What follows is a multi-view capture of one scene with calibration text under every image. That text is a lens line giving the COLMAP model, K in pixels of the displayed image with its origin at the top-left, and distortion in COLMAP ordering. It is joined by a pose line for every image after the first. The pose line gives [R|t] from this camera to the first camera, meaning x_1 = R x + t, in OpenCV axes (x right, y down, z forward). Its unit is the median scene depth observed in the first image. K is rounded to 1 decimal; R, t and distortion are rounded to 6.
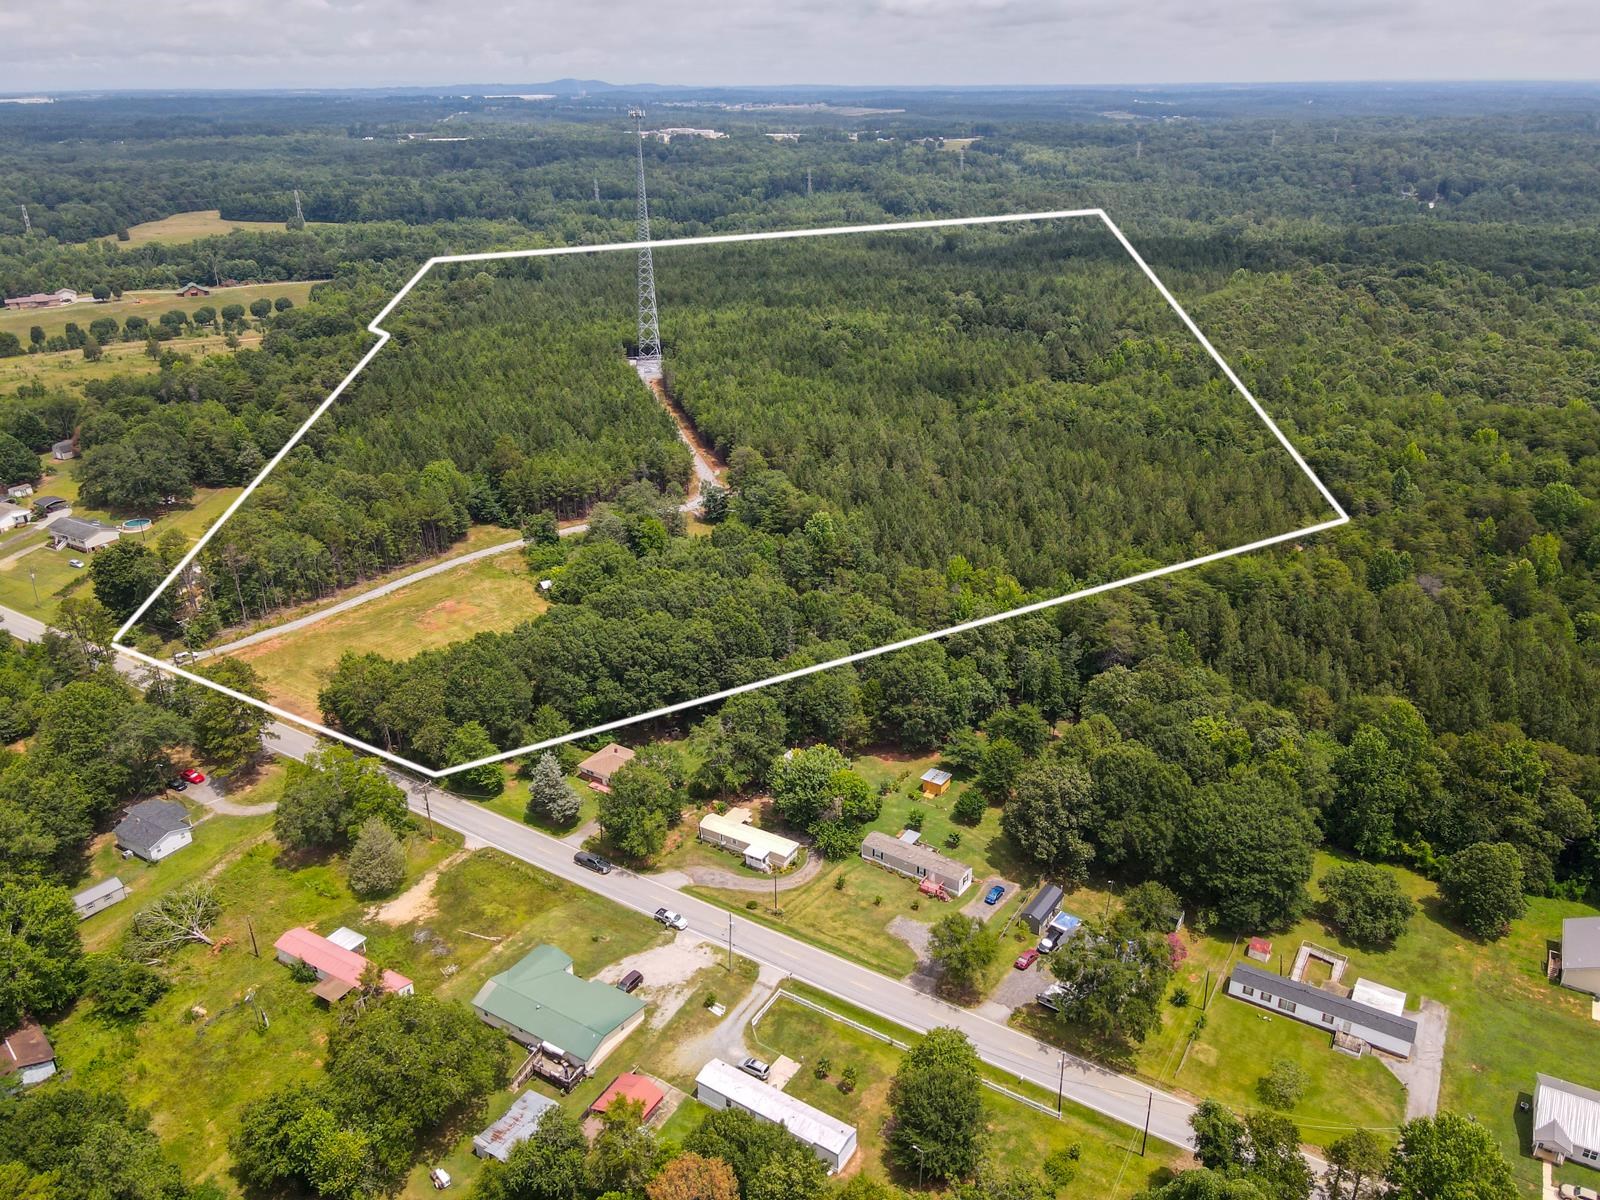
lens RADIAL K [[1140.7, 0, 806.5], [0, 1140.7, 599.0], [0, 0, 1]] dist [0.011351, 0.007197]
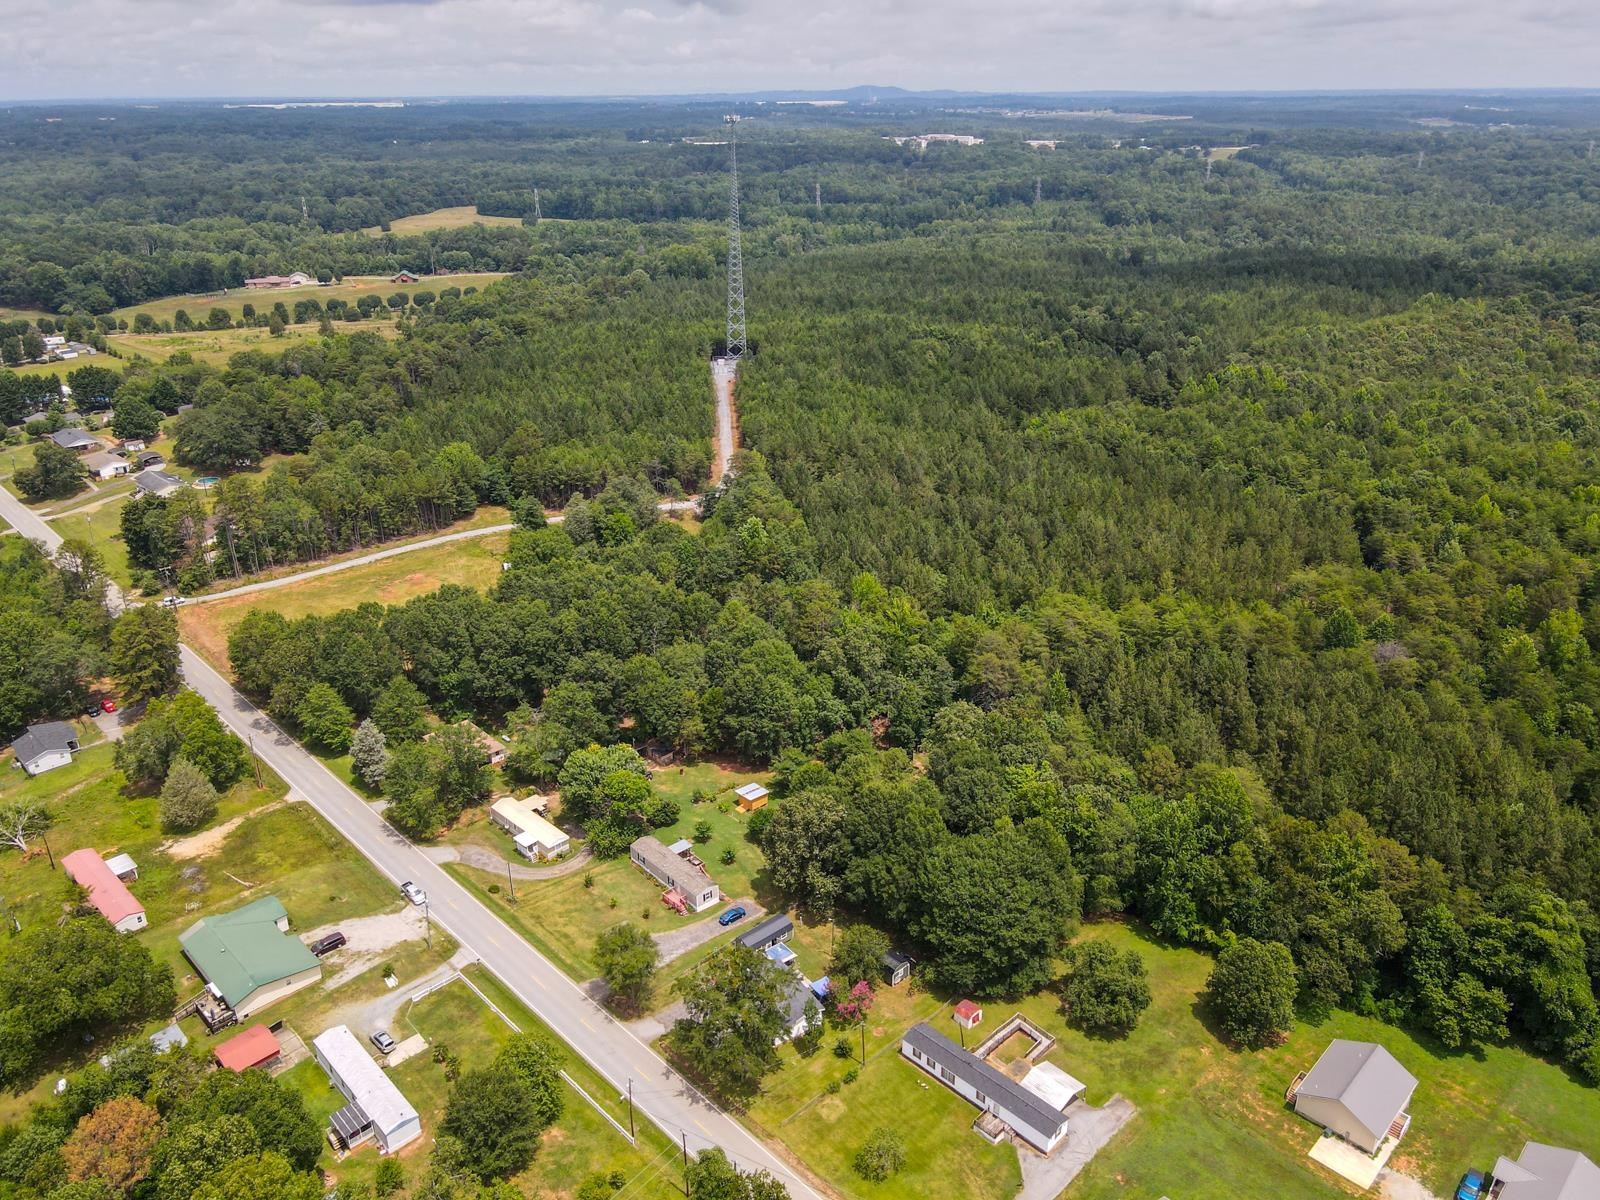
lens RADIAL K [[1140.7, 0, 803.9], [0, 1140.7, 601.4], [0, 0, 1]] dist [0.011351, 0.007197]
pose [[0.973651, 0.094389, -0.207593, 0.311922], [-0.094930, 0.995457, 0.007376, -0.017182], [0.207346, 0.012526, 0.978187, 0.040739]]
